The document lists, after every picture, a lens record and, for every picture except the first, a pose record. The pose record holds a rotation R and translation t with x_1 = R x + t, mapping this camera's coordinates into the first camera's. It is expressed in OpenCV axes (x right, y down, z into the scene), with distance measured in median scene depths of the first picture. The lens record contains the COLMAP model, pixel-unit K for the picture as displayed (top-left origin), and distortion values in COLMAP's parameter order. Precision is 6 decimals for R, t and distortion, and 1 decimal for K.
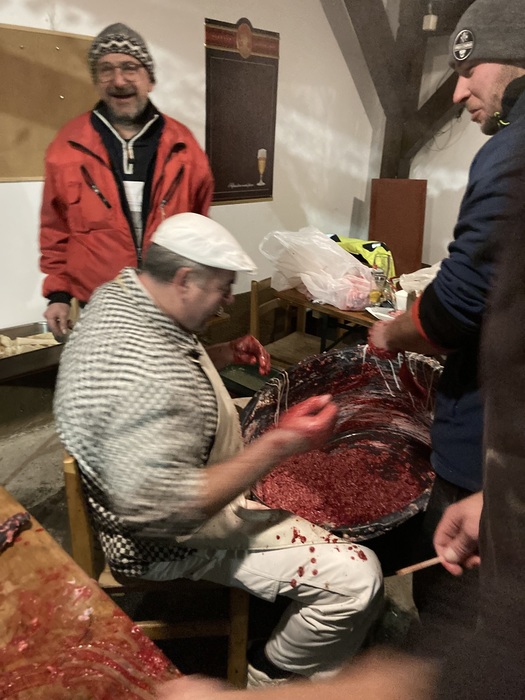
lens RADIAL K [[569.0, 0, 262.5], [0, 569.0, 350.0], [0, 0, 1]] dist [0.038590, -0.002020]
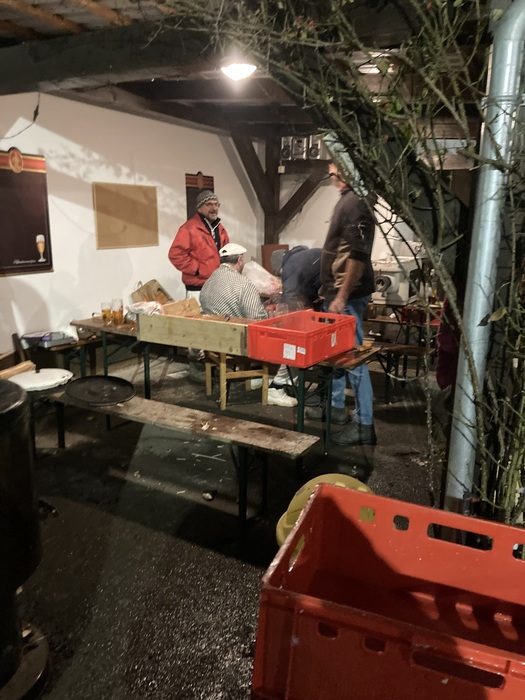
lens RADIAL K [[569.0, 0, 262.5], [0, 569.0, 350.0], [0, 0, 1]] dist [0.038590, -0.002020]
pose [[0.964069, -0.082494, 0.252520, -0.355149], [0.115920, 0.985925, -0.120476, 0.310830], [-0.239027, 0.145419, 0.960062, -0.870840]]
